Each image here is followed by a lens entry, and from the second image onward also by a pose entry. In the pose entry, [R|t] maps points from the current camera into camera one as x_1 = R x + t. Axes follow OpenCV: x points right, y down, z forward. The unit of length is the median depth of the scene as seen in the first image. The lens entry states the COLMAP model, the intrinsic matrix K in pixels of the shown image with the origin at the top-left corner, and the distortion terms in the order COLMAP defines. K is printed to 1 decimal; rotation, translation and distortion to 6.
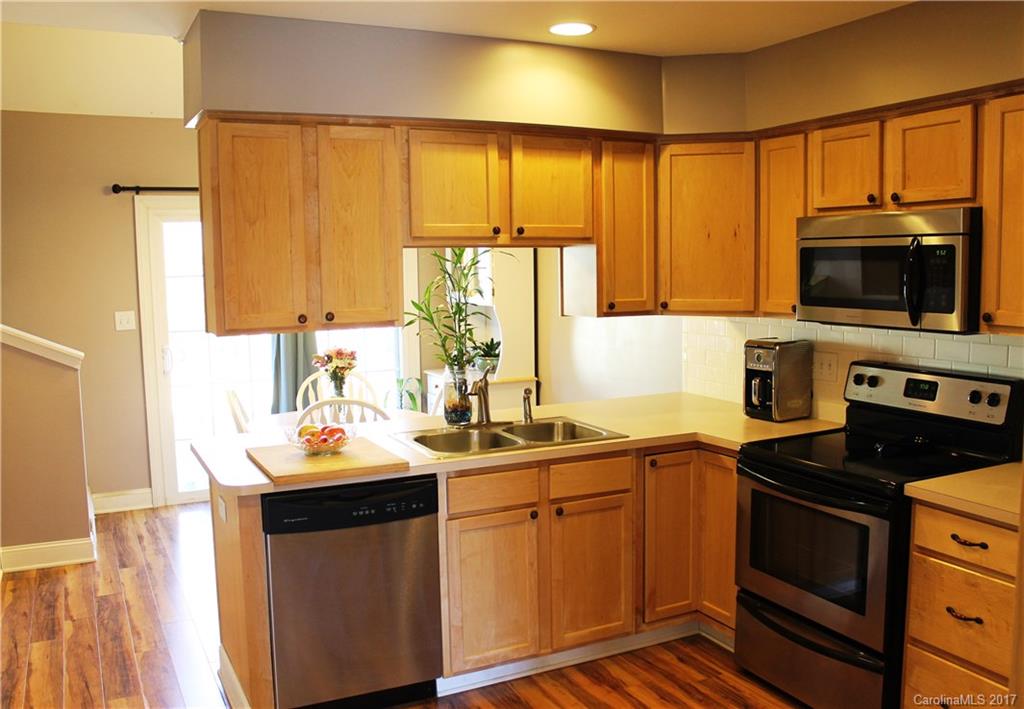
lens RADIAL K [[911.0, 0, 512.0], [0, 911.0, 354.5], [0, 0, 1]] dist [-0.003032, 0.001566]
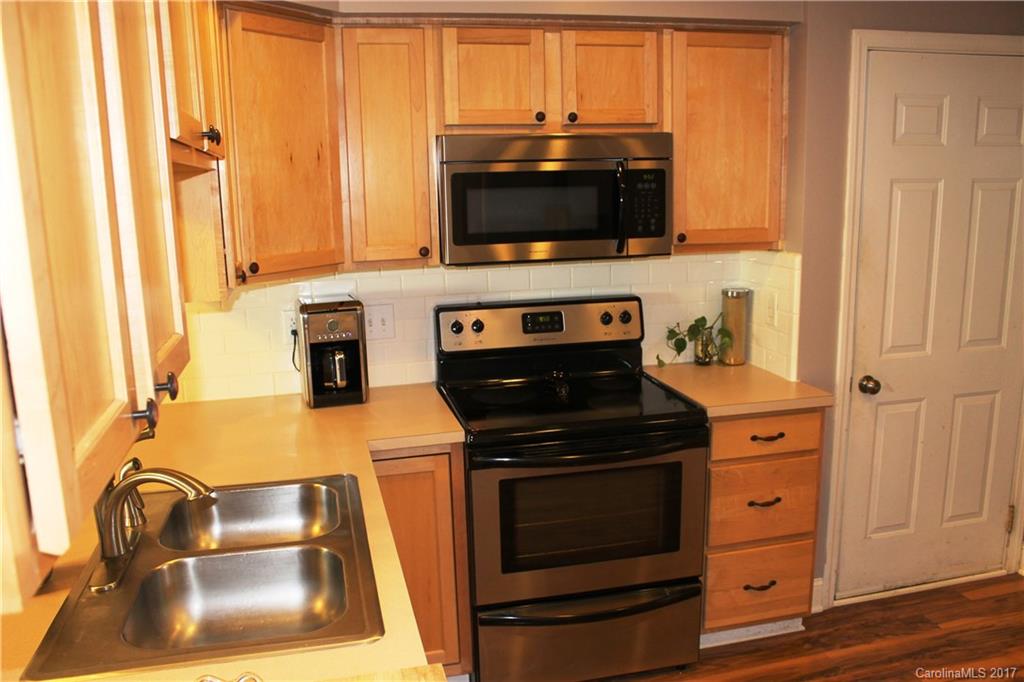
lens RADIAL K [[852.0, 0, 512.0], [0, 852.0, 341.0], [0, 0, 1]] dist [-0.068020, 0.000290]
pose [[0.233306, -0.181504, 0.955314, -0.485712], [0.126702, 0.979724, 0.155199, -0.098989], [-0.964114, 0.084831, 0.251572, 0.925189]]
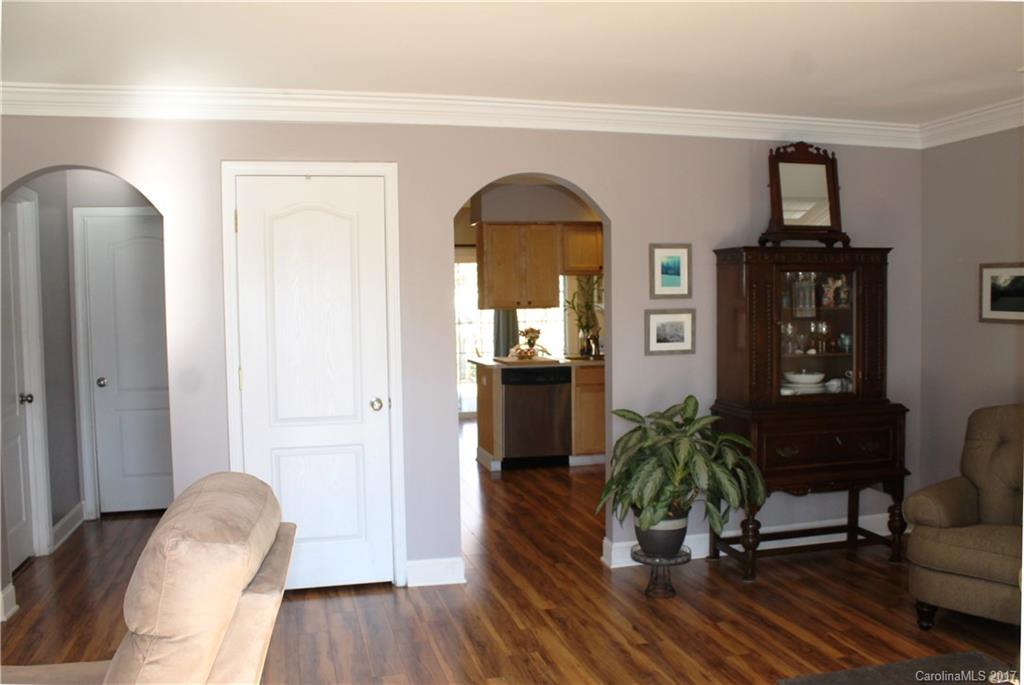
lens RADIAL K [[852.0, 0, 512.0], [0, 852.0, 342.5], [0, 0, 1]] dist [-0.068020, 0.000290]
pose [[0.978583, 0.007876, -0.205700, 0.025085], [-0.016886, 0.998972, -0.042081, 0.017901], [0.205157, 0.044653, 0.977710, -0.137258]]
